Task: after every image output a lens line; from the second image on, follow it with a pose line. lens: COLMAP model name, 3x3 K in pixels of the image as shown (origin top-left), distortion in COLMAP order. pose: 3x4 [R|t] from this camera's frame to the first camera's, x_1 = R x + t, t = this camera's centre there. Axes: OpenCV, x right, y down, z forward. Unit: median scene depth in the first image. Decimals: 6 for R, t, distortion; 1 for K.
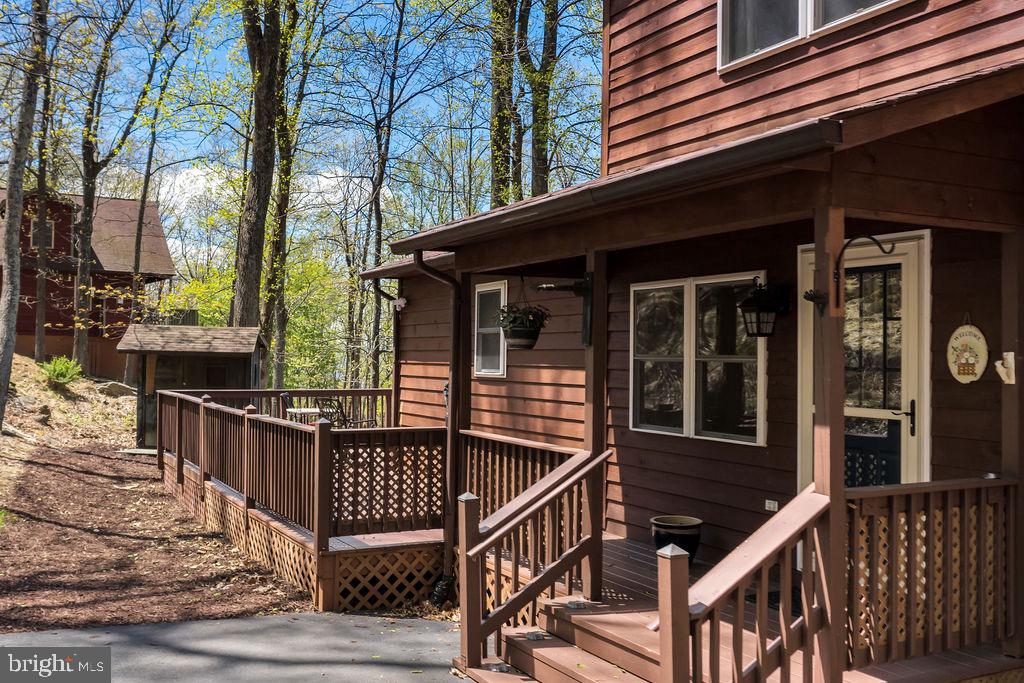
lens RADIAL K [[993.1, 0, 520.8], [0, 993.1, 338.5], [0, 0, 1]] dist [0.001348, 0.000000]
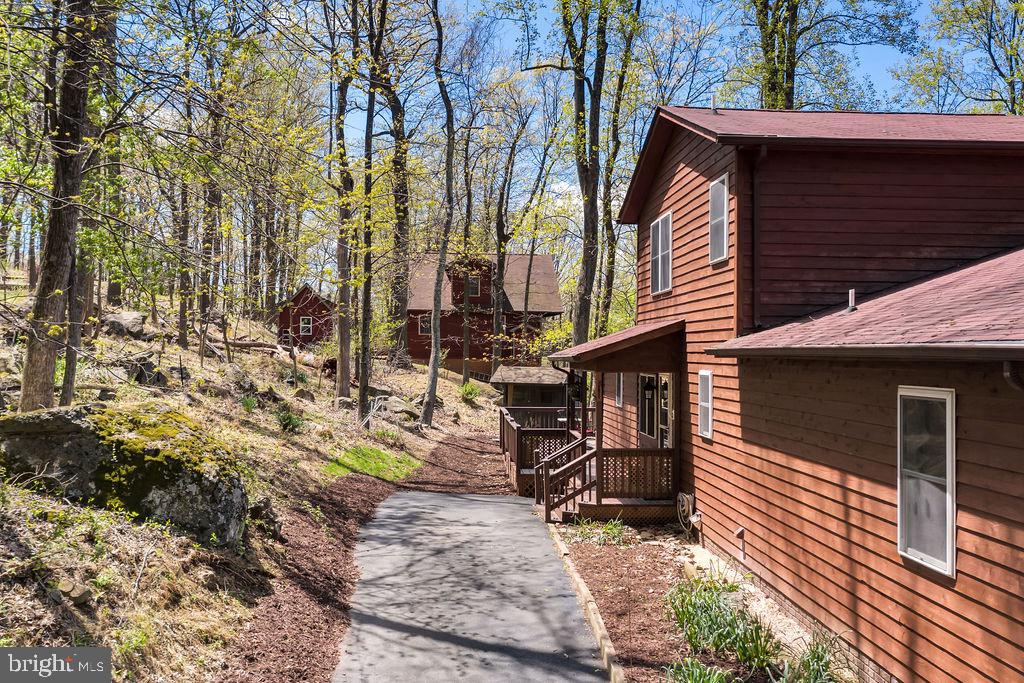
lens RADIAL K [[993.1, 0, 508.8], [0, 993.1, 343.0], [0, 0, 1]] dist [0.001348, 0.000000]
pose [[0.907016, -0.006640, -0.421043, 0.320755], [0.006207, 0.999978, -0.002398, -0.046937], [0.421050, -0.000438, 0.907038, -0.510166]]
